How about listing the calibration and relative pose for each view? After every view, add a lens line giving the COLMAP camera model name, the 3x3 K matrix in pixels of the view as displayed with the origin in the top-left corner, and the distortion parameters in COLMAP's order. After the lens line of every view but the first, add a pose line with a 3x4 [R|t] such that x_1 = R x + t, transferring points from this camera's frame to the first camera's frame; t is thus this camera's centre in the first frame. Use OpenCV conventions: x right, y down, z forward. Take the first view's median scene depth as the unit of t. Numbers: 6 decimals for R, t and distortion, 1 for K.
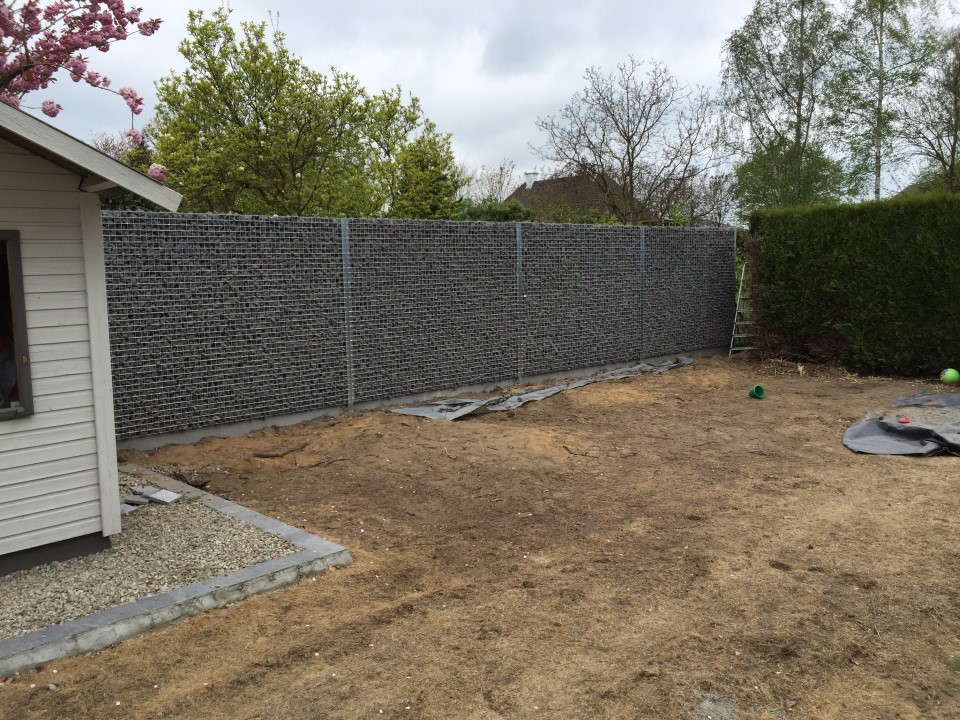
lens RADIAL K [[799.6, 0, 482.4], [0, 799.6, 358.6], [0, 0, 1]] dist [0.004536, 0.006029]
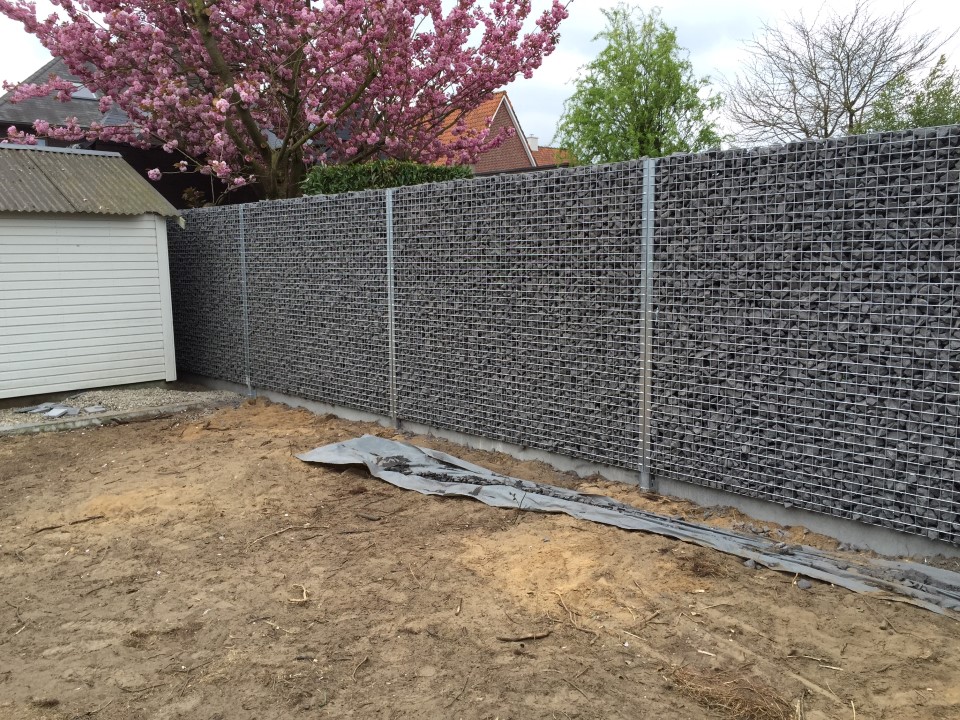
lens RADIAL K [[799.6, 0, 482.4], [0, 799.6, 358.6], [0, 0, 1]] dist [0.004536, 0.006029]
pose [[0.021531, 0.147018, -0.988899, 0.360998], [-0.109495, 0.983525, 0.143835, -0.074031], [0.993754, 0.105183, 0.037274, 0.601241]]
